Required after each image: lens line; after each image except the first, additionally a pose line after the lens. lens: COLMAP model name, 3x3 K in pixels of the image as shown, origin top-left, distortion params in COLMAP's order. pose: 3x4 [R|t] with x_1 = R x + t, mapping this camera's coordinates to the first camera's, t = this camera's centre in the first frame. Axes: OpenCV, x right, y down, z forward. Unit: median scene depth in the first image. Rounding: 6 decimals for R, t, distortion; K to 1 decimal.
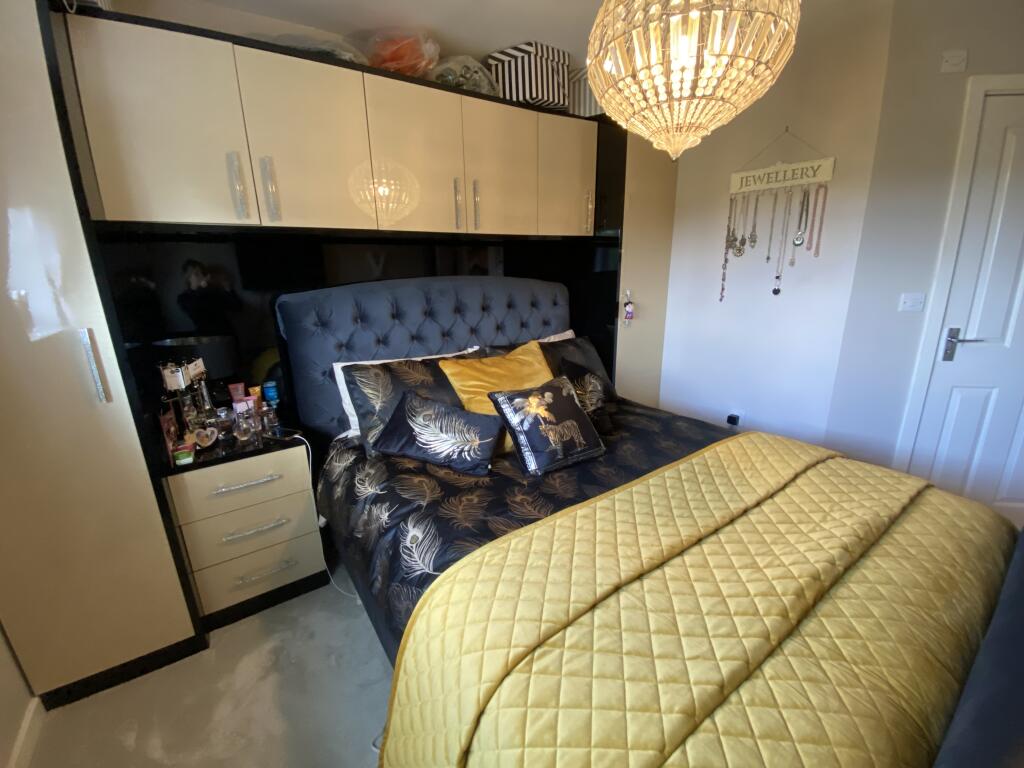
lens RADIAL K [[414.8, 0, 511.4], [0, 414.8, 380.9], [0, 0, 1]] dist [0.000044, 0.000005]
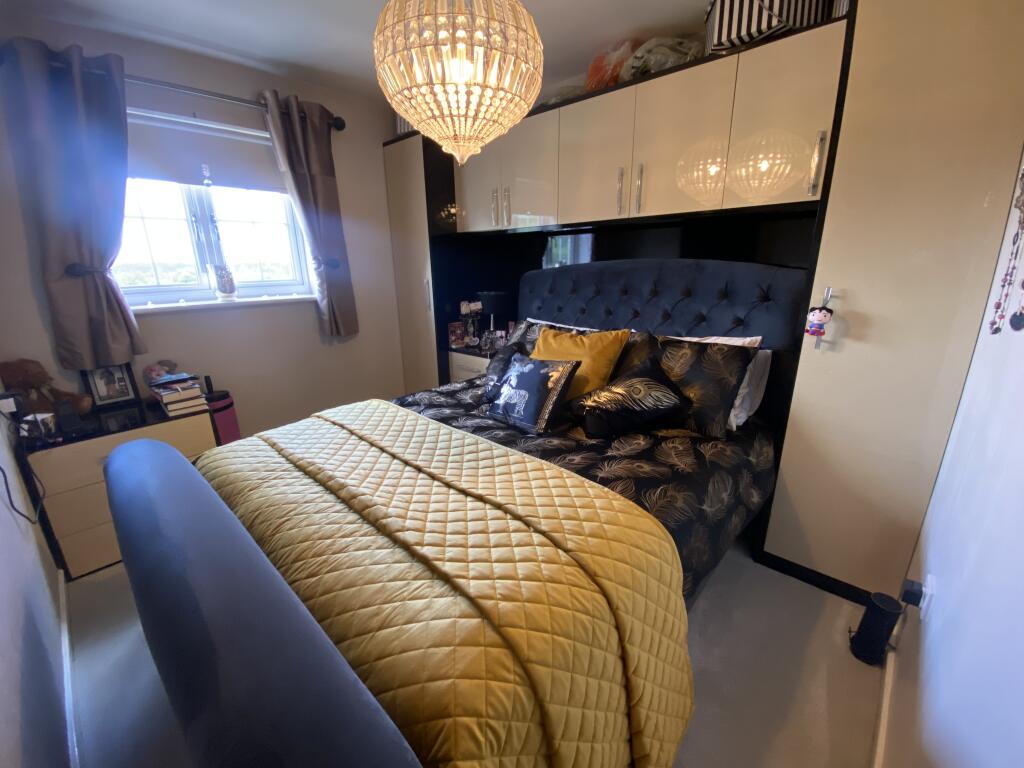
lens RADIAL K [[420.6, 0, 505.1], [0, 420.6, 386.5], [0, 0, 1]] dist [0.017189, -0.019543]
pose [[0.191983, 0.295847, -0.935744, 1.218144], [-0.227865, 0.940861, 0.250715, -0.195905], [0.954578, 0.165090, 0.248043, 0.660105]]
